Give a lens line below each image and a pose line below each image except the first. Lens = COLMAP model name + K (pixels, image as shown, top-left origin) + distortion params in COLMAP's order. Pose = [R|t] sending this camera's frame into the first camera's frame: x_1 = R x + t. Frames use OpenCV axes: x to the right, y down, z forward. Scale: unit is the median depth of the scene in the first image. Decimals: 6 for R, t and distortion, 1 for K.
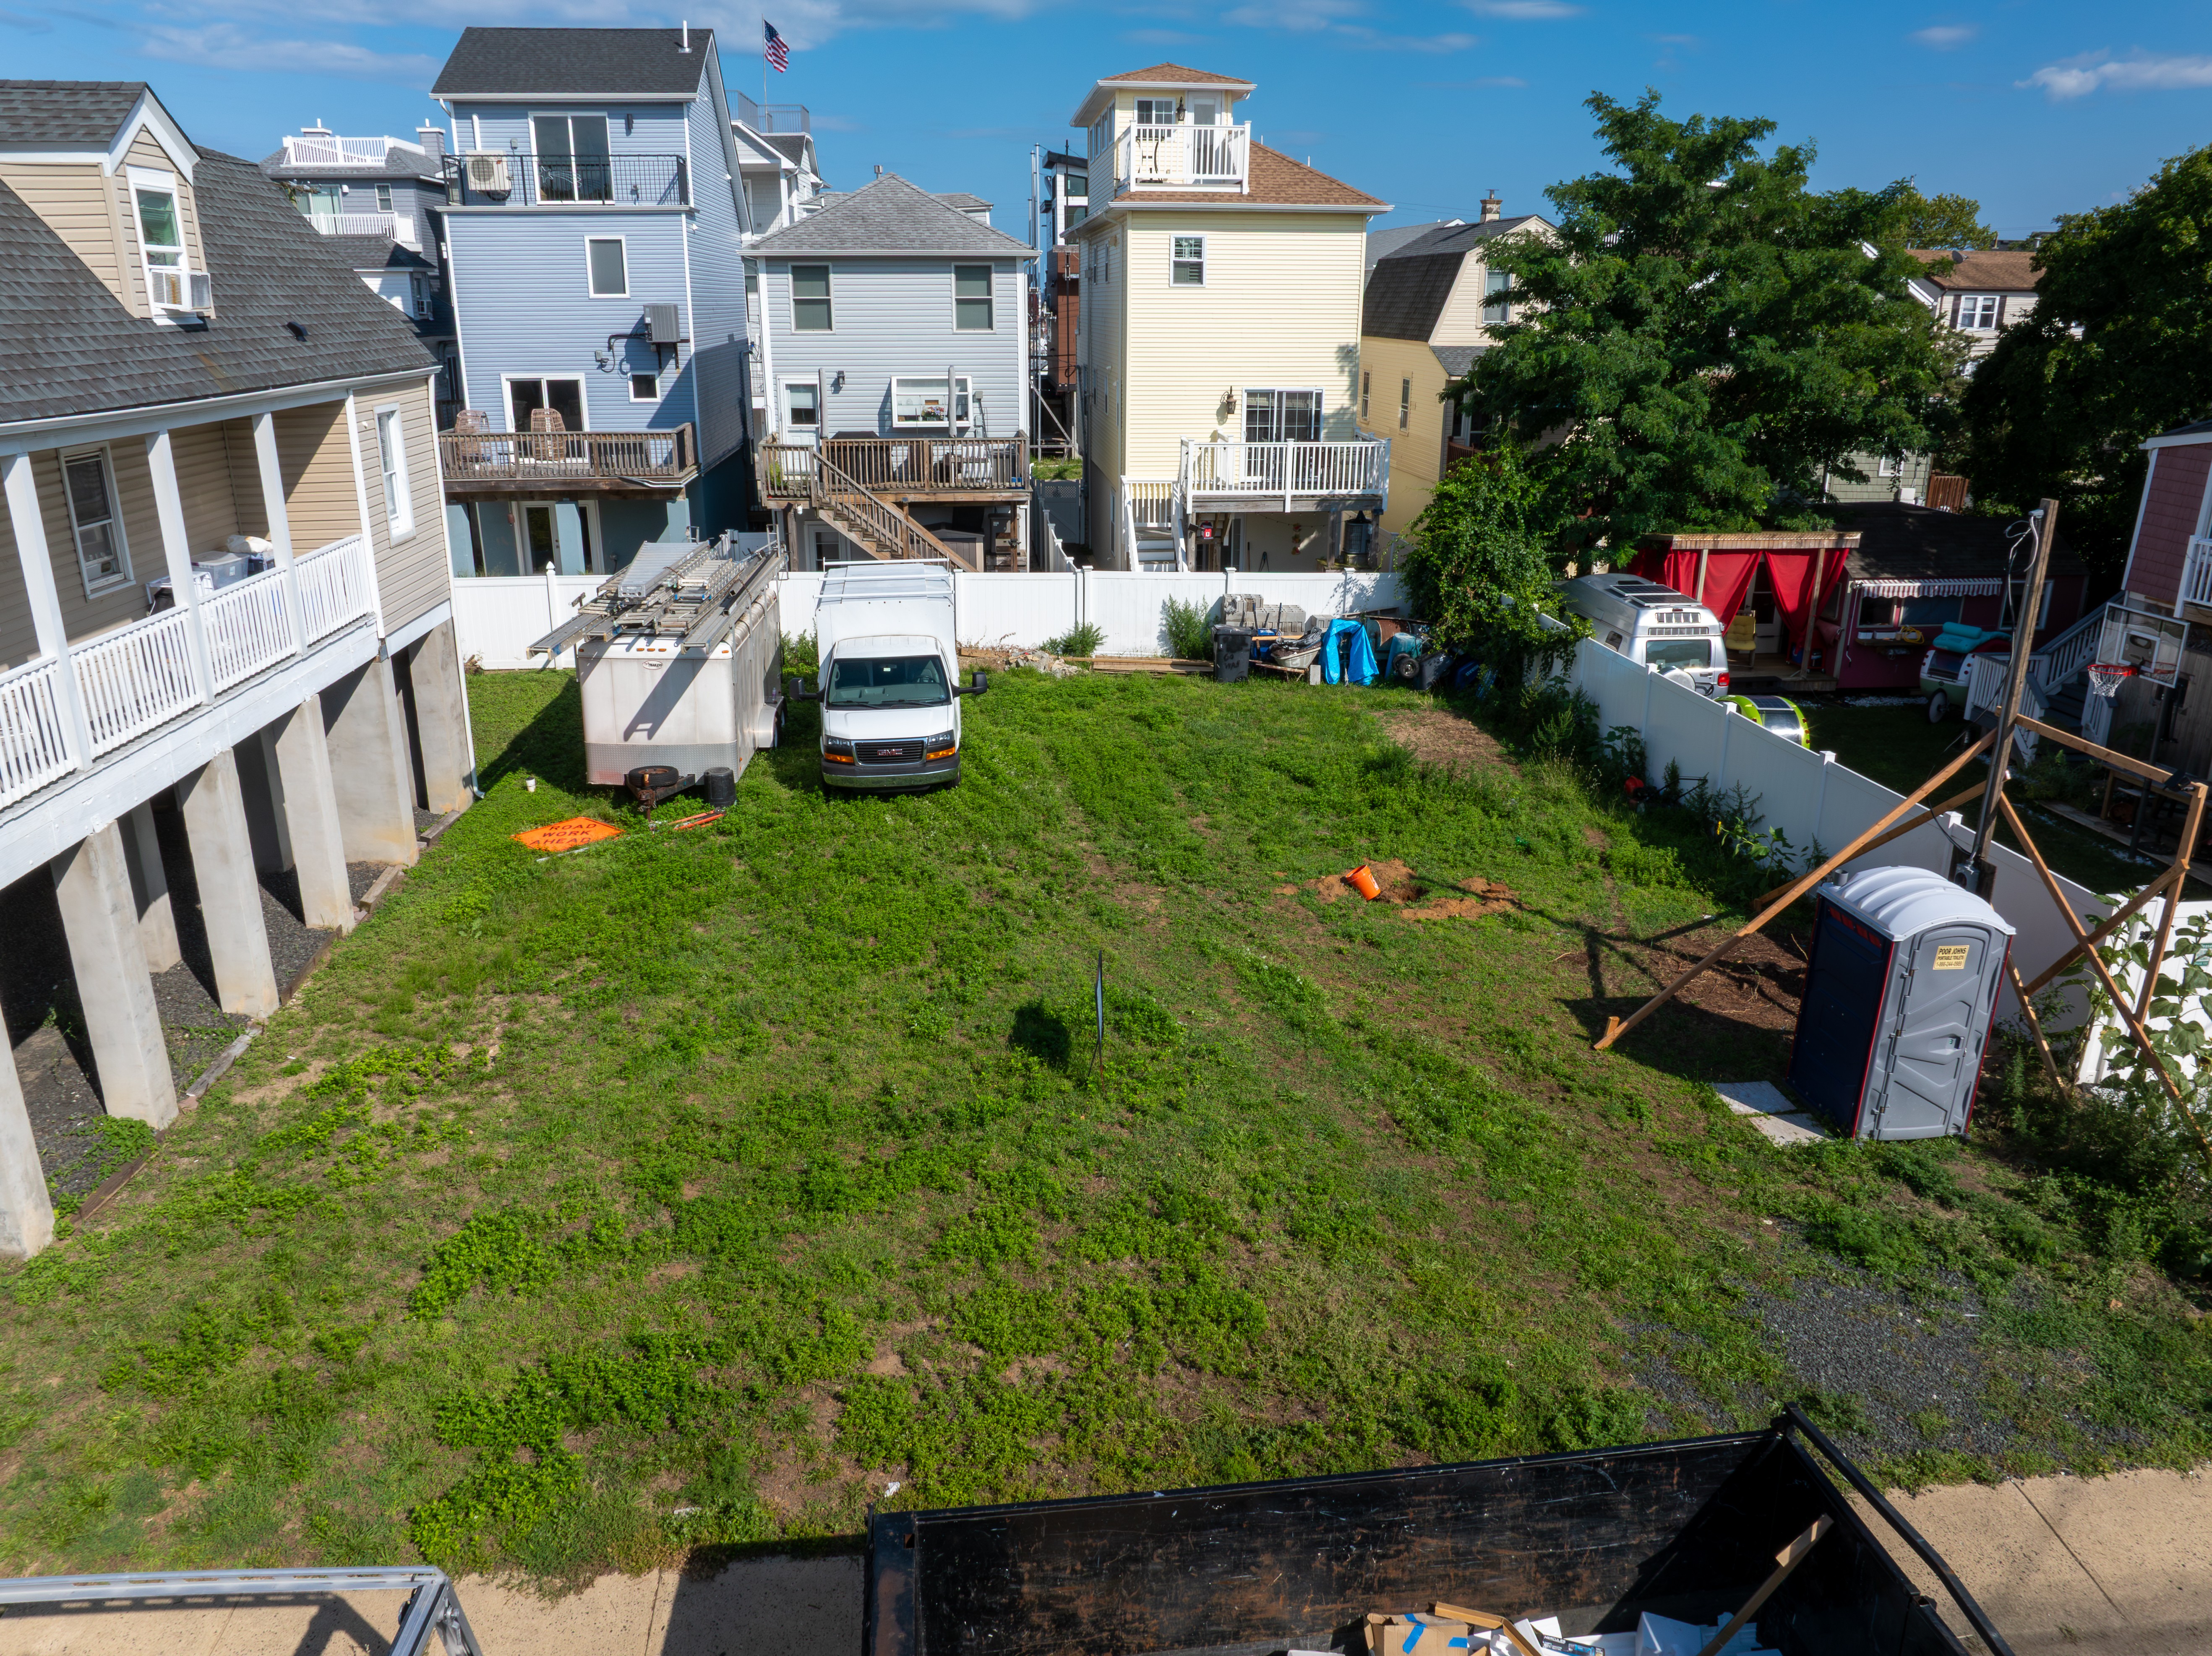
lens RADIAL K [[1553.0, 0, 1106.0], [0, 1553.0, 828.0], [0, 0, 1]] dist [-0.037860, -0.001062]
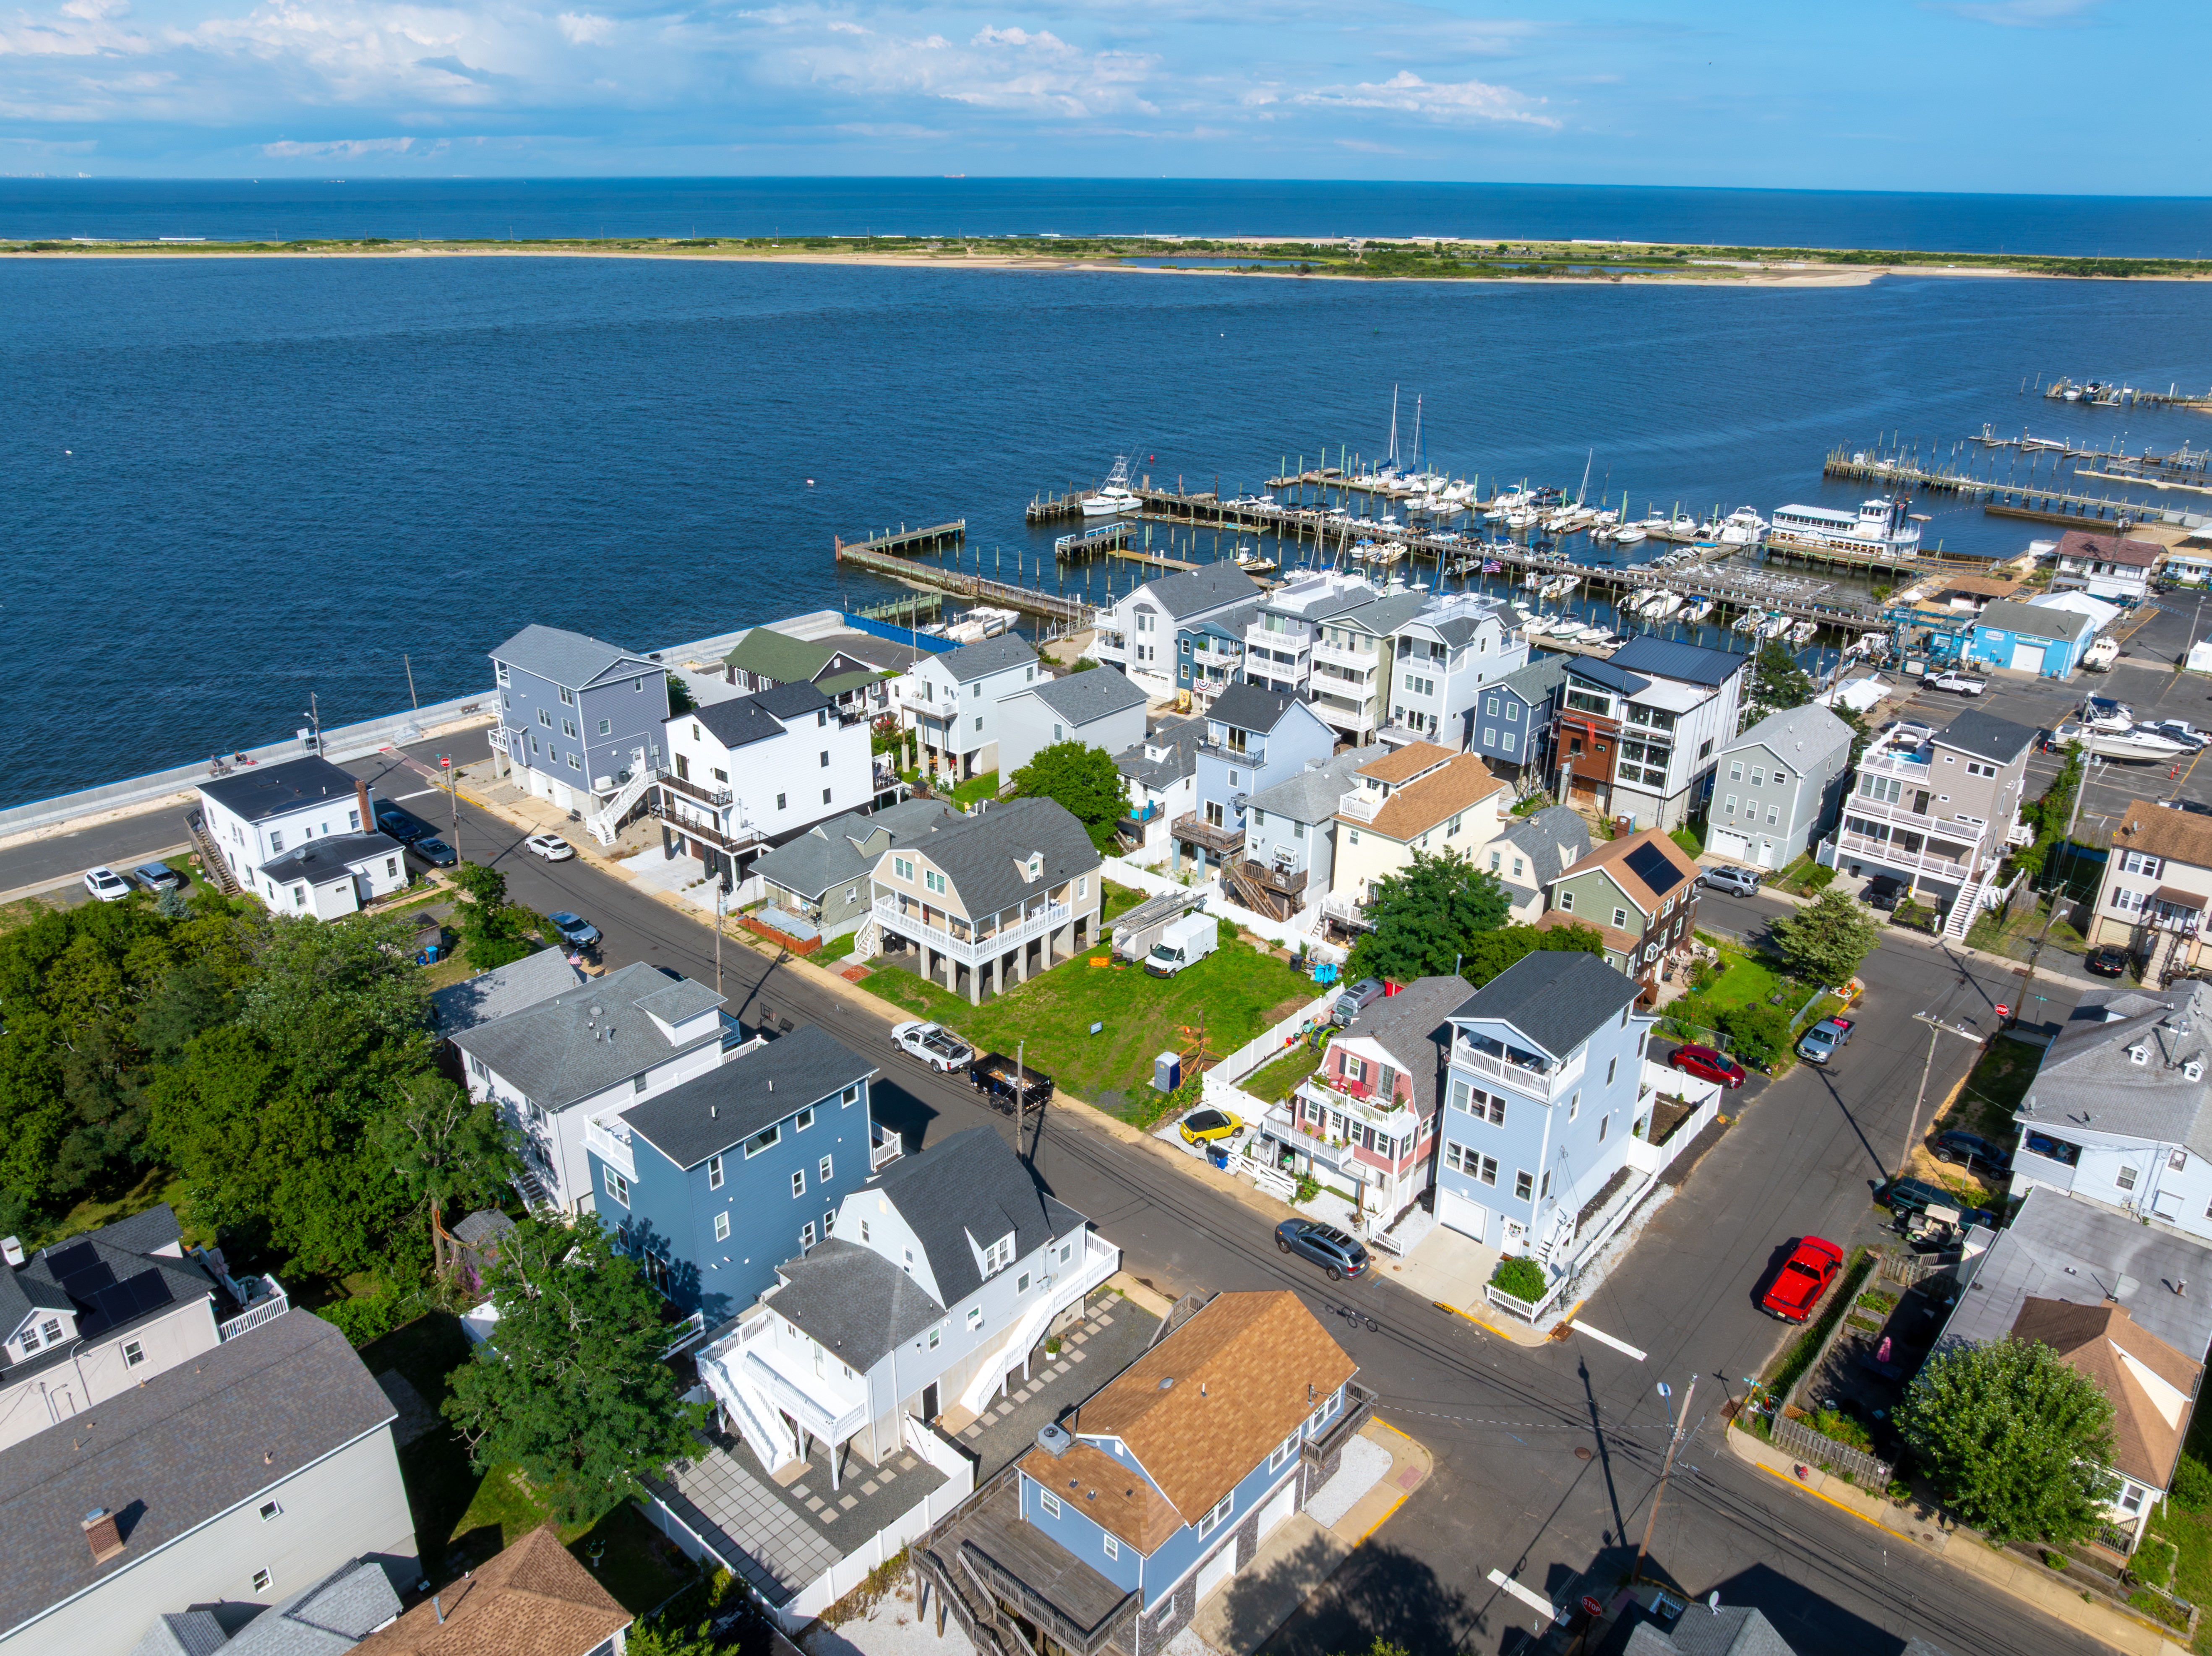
lens RADIAL K [[1550.1, 0, 1106.0], [0, 1550.1, 828.0], [0, 0, 1]] dist [-0.035976, -0.002170]
pose [[0.683494, 0.289466, -0.670108, 2.708257], [-0.242446, 0.955920, 0.165640, -1.164946], [0.688517, 0.049251, 0.723546, -2.452881]]
